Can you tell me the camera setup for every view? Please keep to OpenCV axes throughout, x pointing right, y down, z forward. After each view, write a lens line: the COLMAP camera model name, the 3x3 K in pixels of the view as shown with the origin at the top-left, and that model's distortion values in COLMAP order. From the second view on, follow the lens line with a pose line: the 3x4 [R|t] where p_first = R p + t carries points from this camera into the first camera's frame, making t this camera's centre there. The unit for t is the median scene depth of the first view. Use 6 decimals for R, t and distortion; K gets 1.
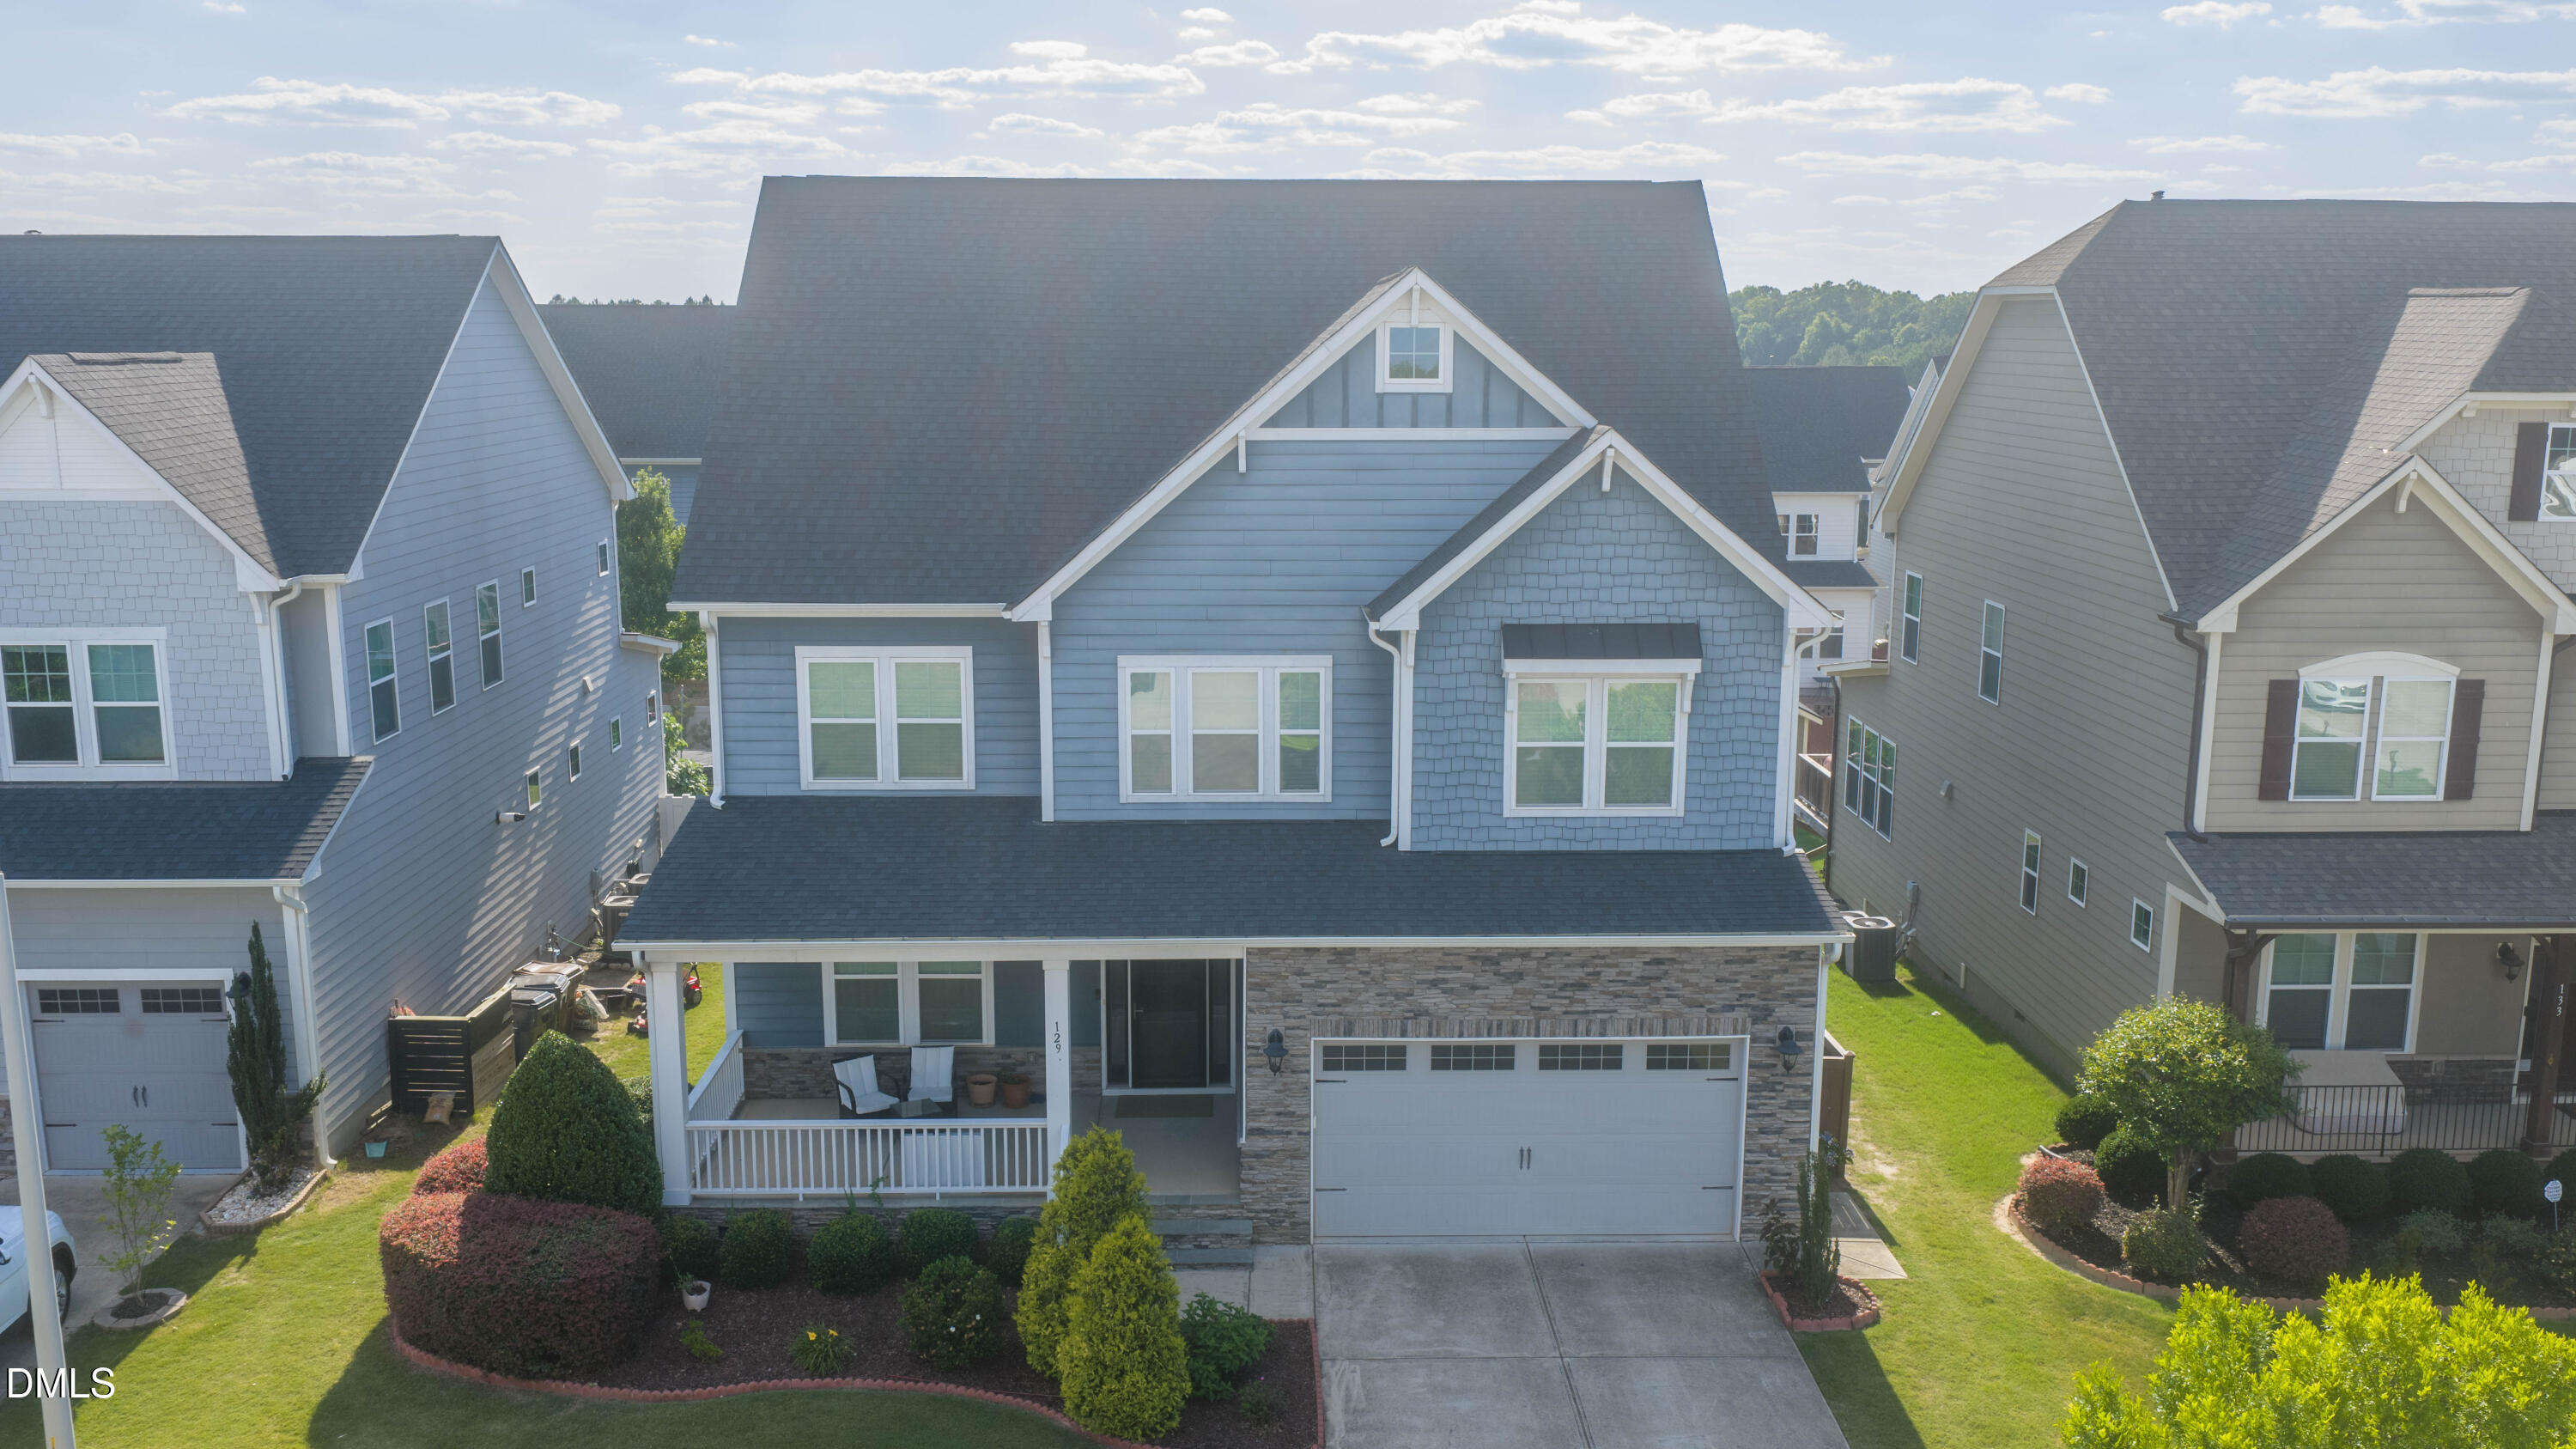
lens RADIAL K [[2131.4, 0, 1291.2], [0, 2131.4, 730.4], [0, 0, 1]] dist [0.013684, -0.032059]
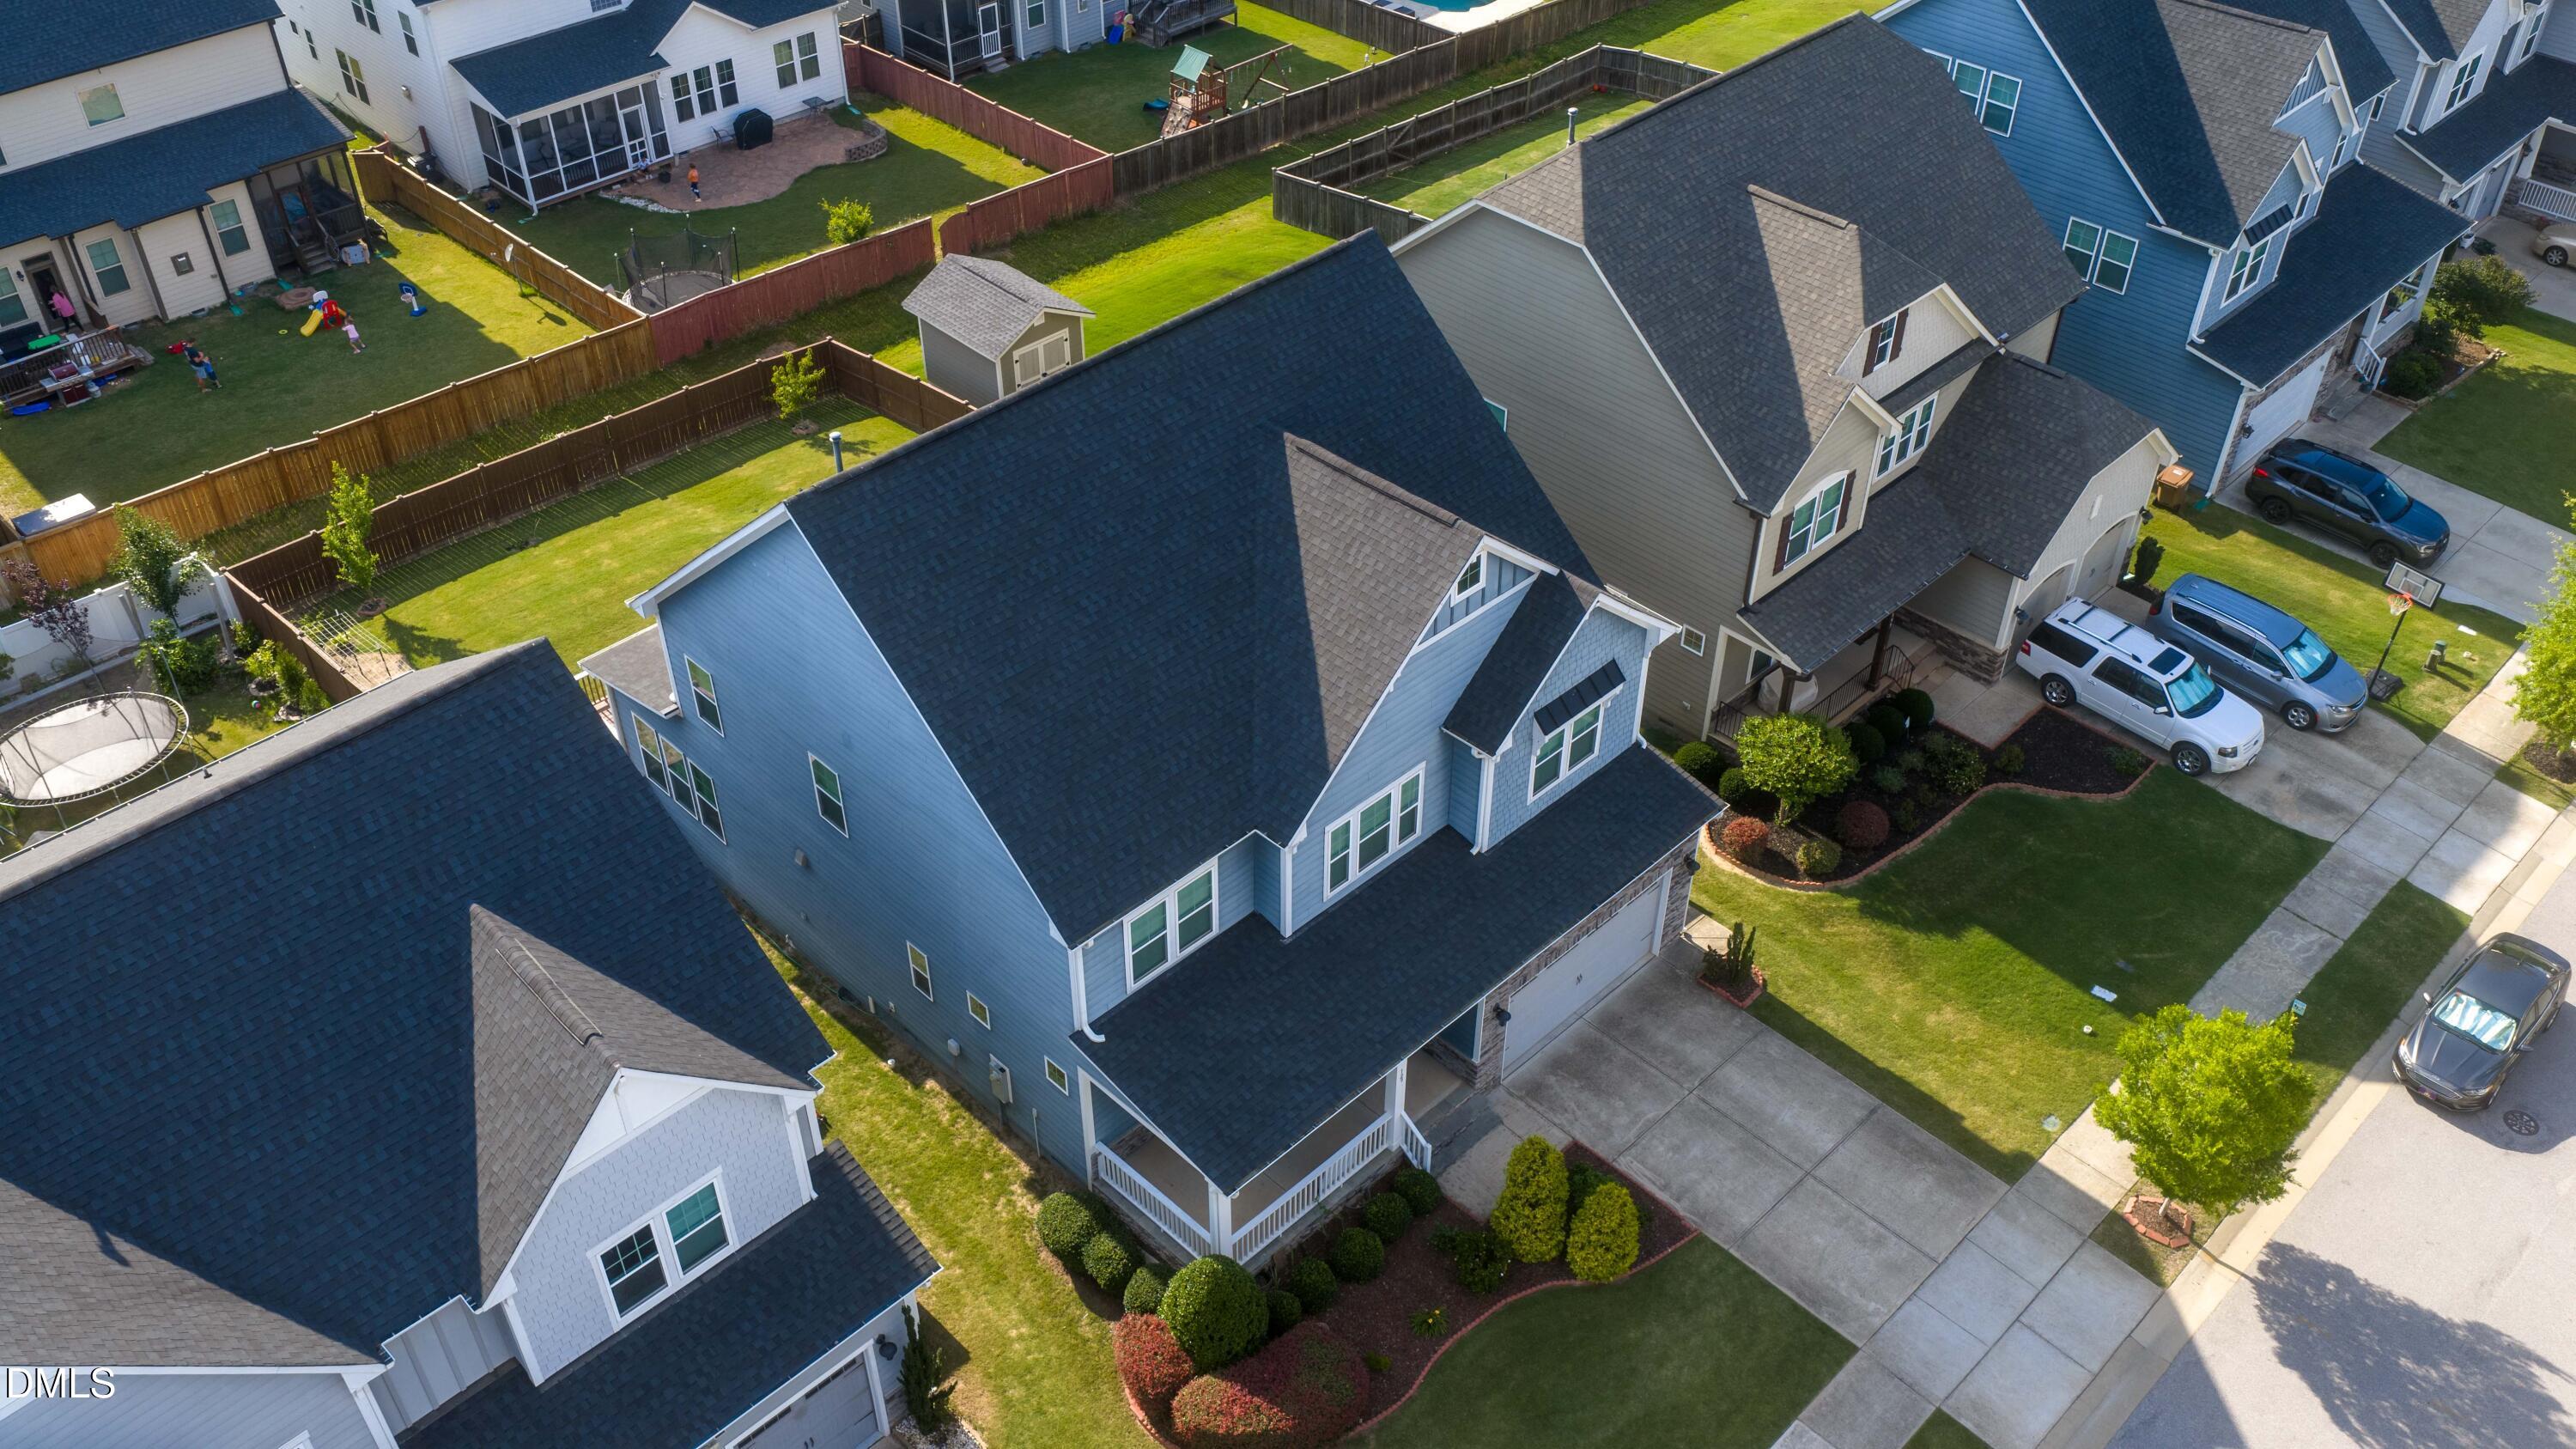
lens RADIAL K [[2131.4, 0, 1284.3], [0, 2131.4, 731.5], [0, 0, 1]] dist [0.013684, -0.032059]
pose [[0.729026, -0.436651, 0.527121, -0.835617], [0.129320, 0.844094, 0.520367, -0.846072], [-0.672159, -0.311194, 0.671834, 0.067551]]
